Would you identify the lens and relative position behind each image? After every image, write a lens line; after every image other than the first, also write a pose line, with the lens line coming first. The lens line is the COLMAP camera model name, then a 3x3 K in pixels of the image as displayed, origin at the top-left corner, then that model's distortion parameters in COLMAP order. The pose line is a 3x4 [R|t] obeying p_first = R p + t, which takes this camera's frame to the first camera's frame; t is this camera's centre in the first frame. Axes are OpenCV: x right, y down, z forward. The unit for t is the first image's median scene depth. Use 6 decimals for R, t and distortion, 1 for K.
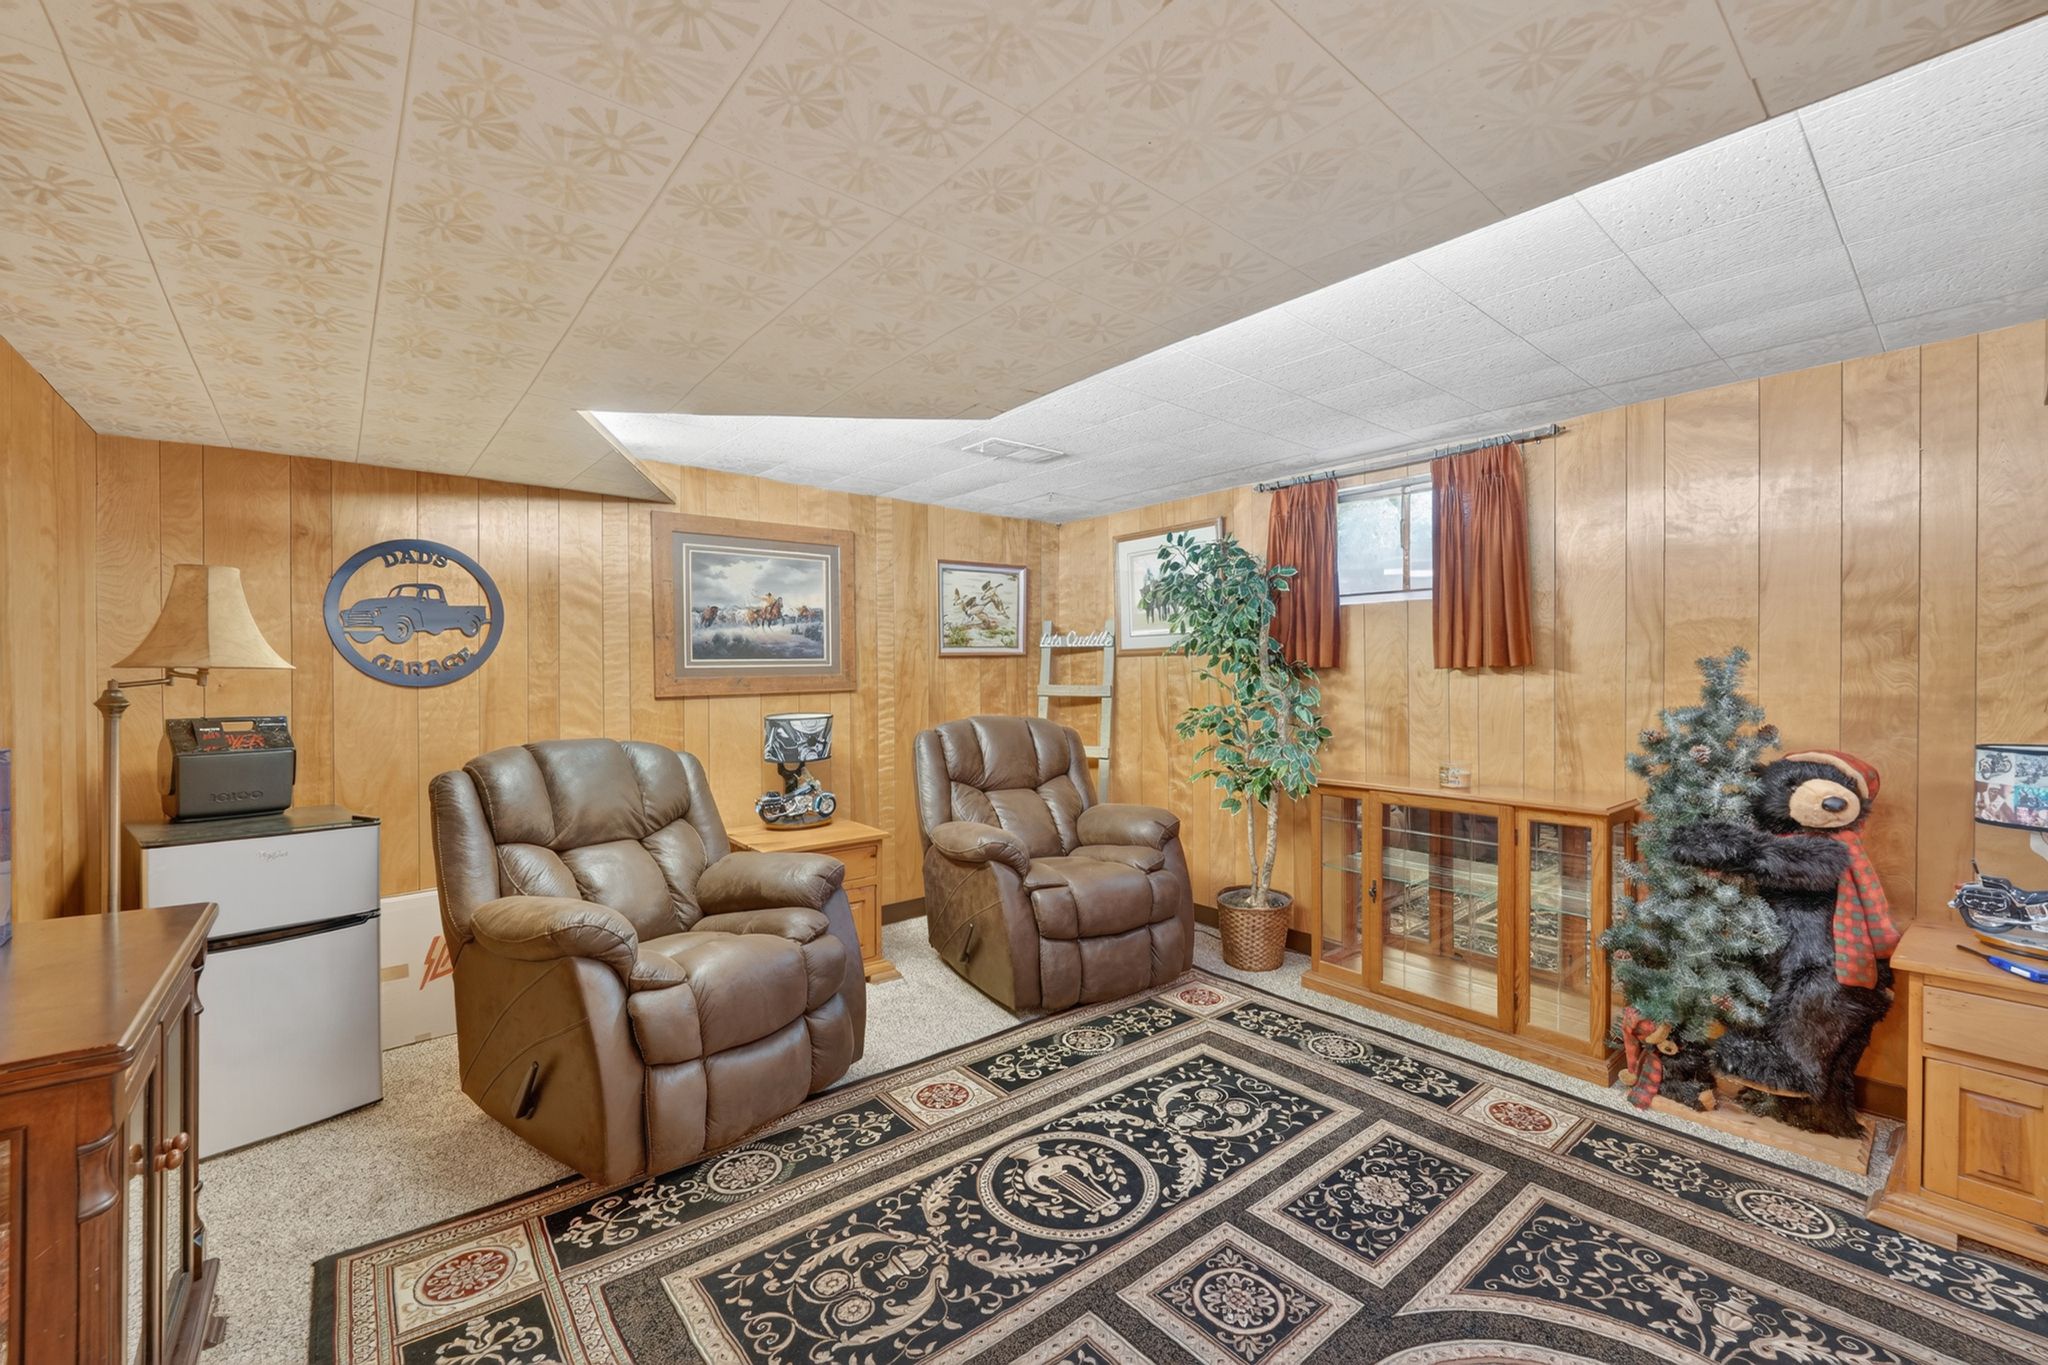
lens RADIAL K [[832.0, 0, 1017.6], [0, 832.0, 681.6], [0, 0, 1]] dist [-0.006870, -0.002507]
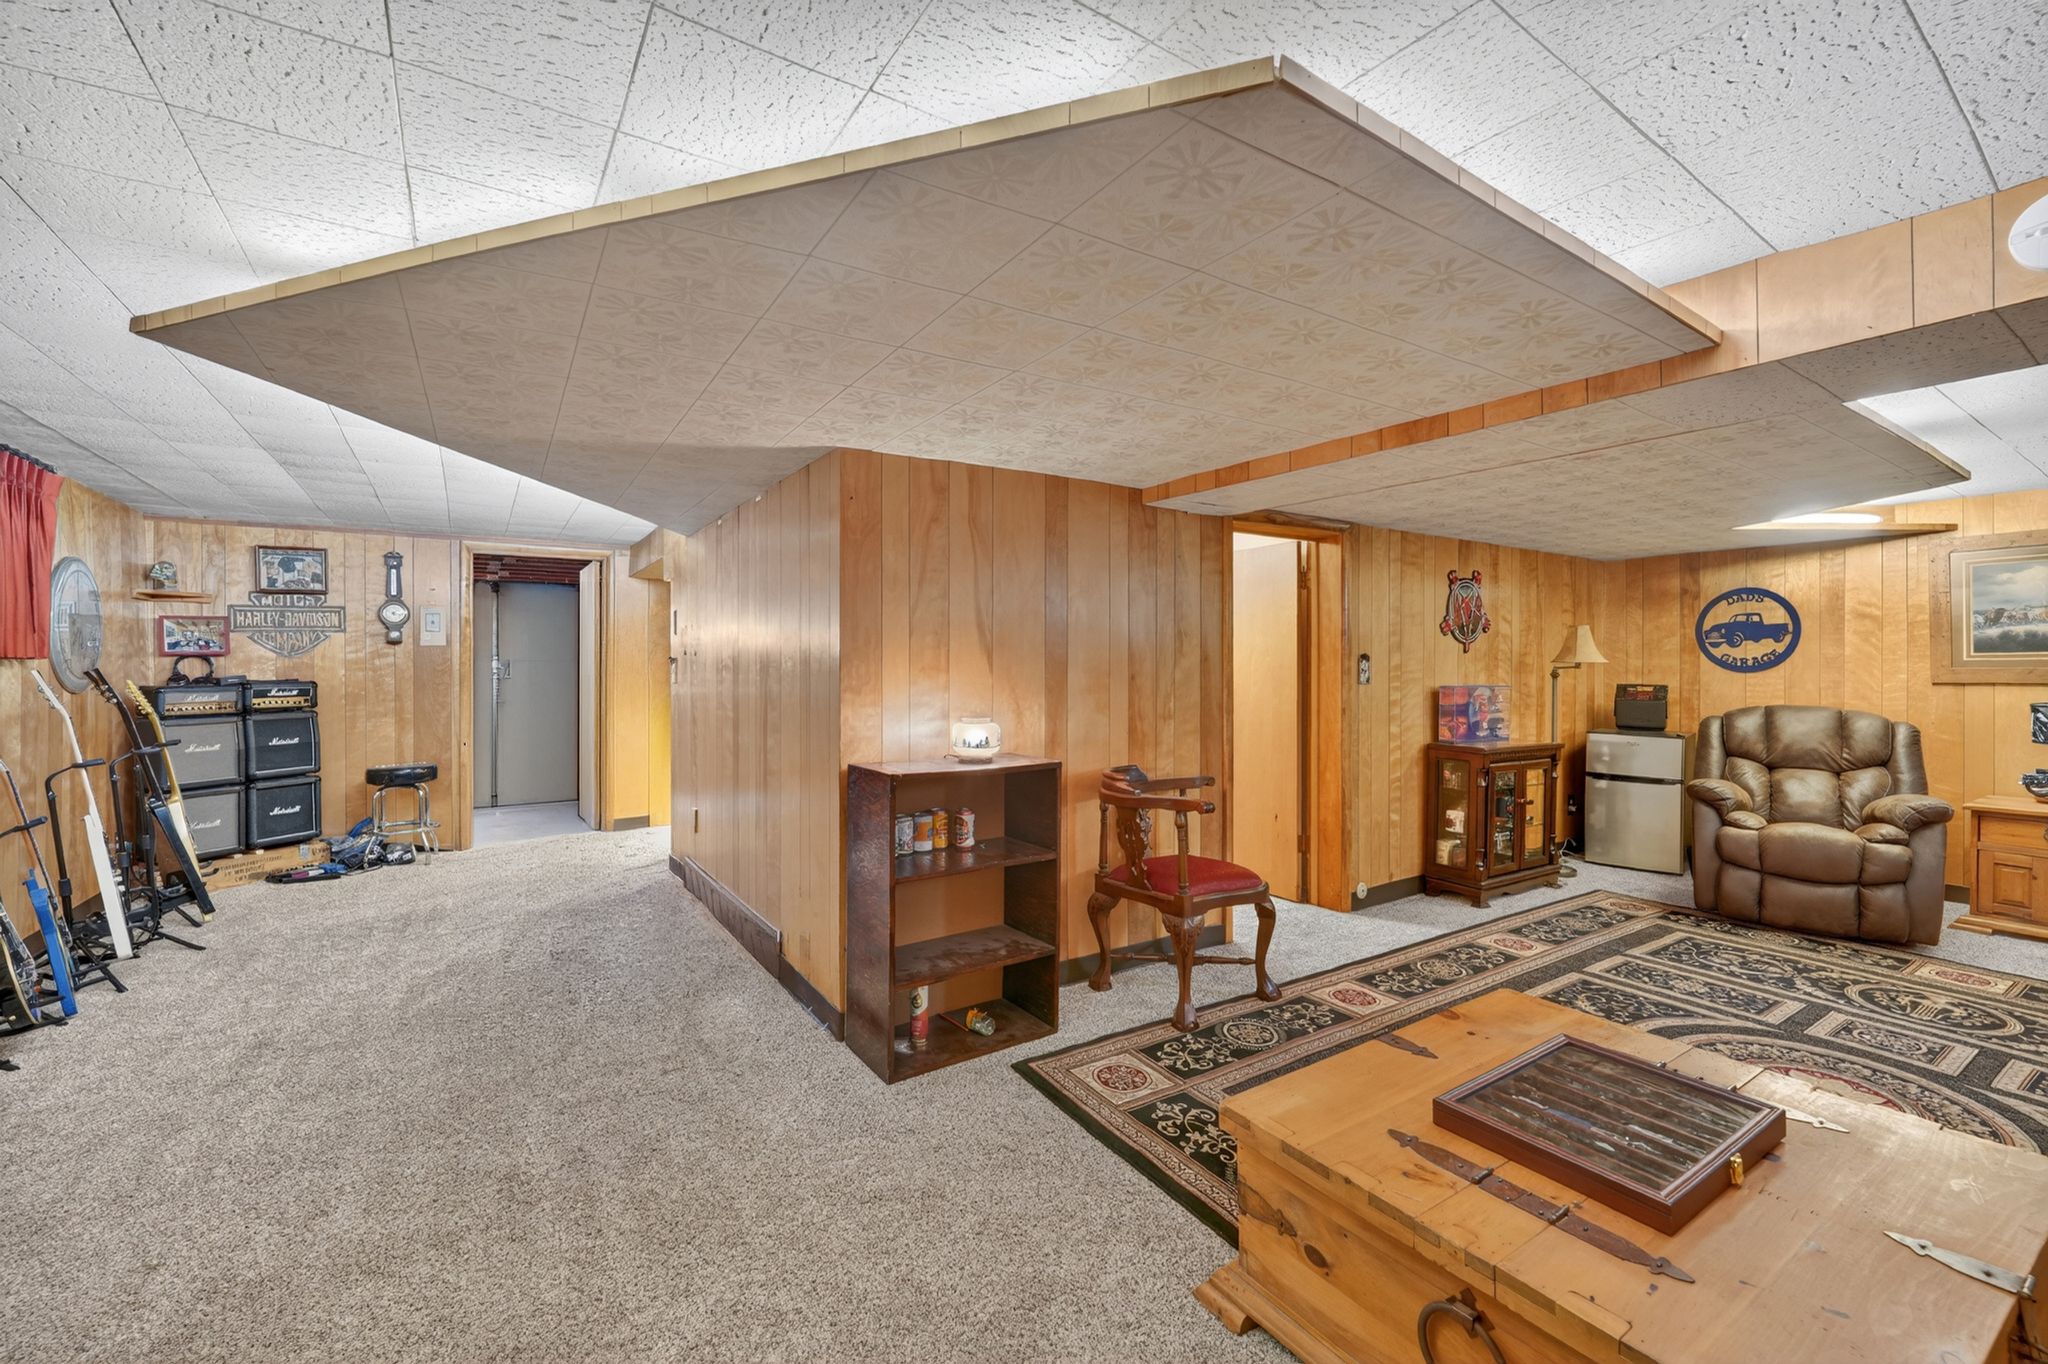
lens RADIAL K [[832.0, 0, 1011.3], [0, 832.0, 670.4], [0, 0, 1]] dist [-0.006870, -0.002507]
pose [[-0.127732, 0.009518, -0.991763, 1.460851], [-0.009853, 0.999892, 0.010865, -0.000864], [0.991760, 0.011160, -0.127625, -0.379623]]
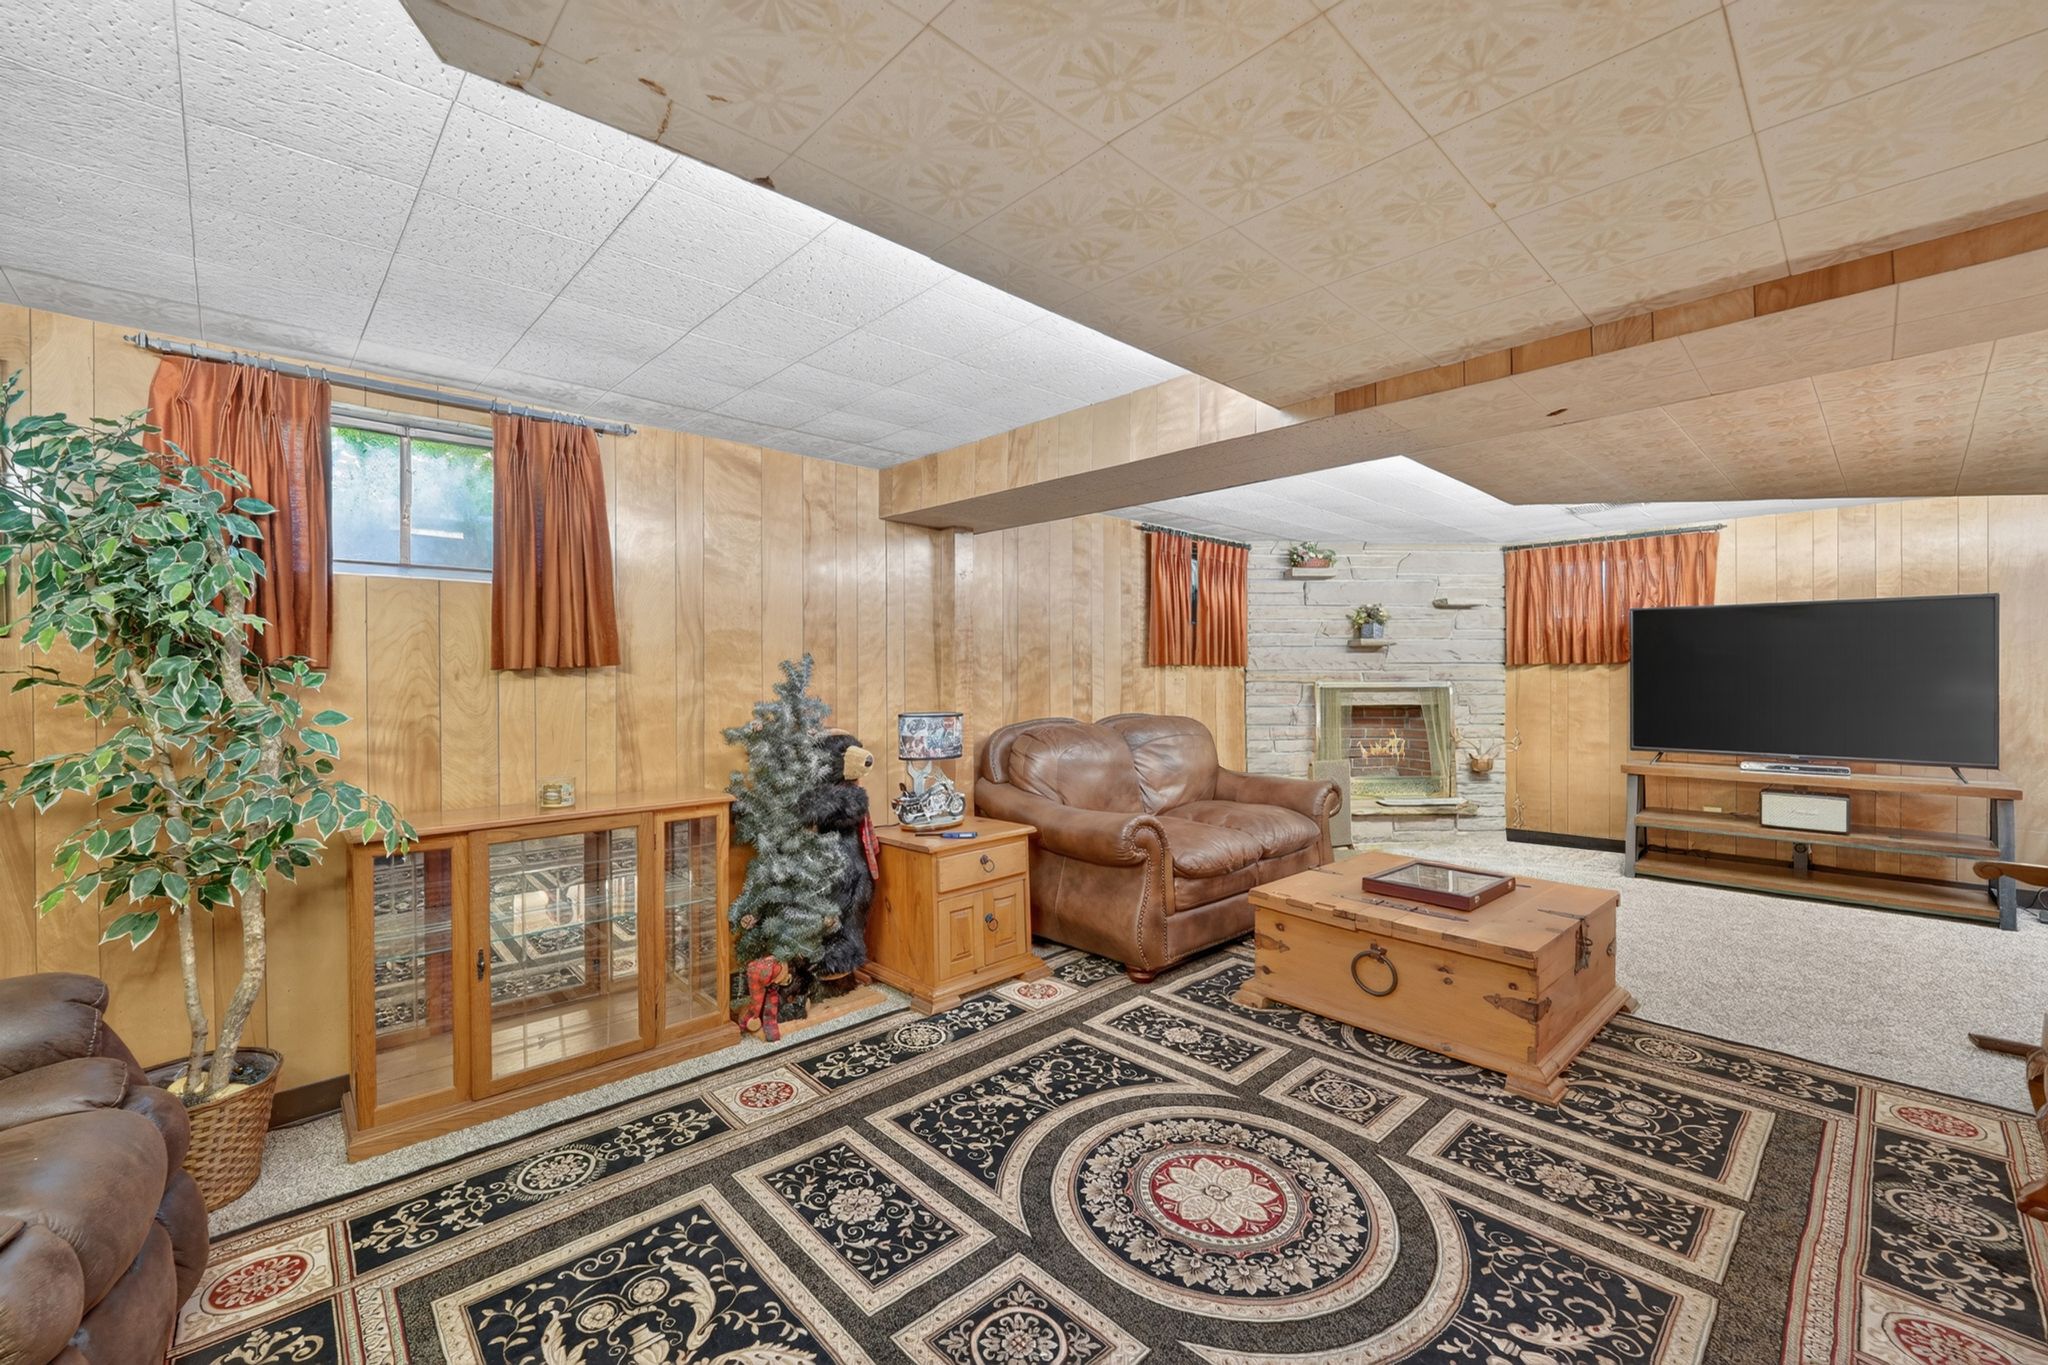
lens RADIAL K [[832.0, 0, 1015.2], [0, 832.0, 673.4], [0, 0, 1]] dist [-0.006870, -0.002507]
pose [[-0.062891, 0.000716, 0.998020, -0.453548], [0.018719, 0.999825, 0.000463, -0.003915], [-0.997845, 0.018711, -0.062893, 0.721385]]
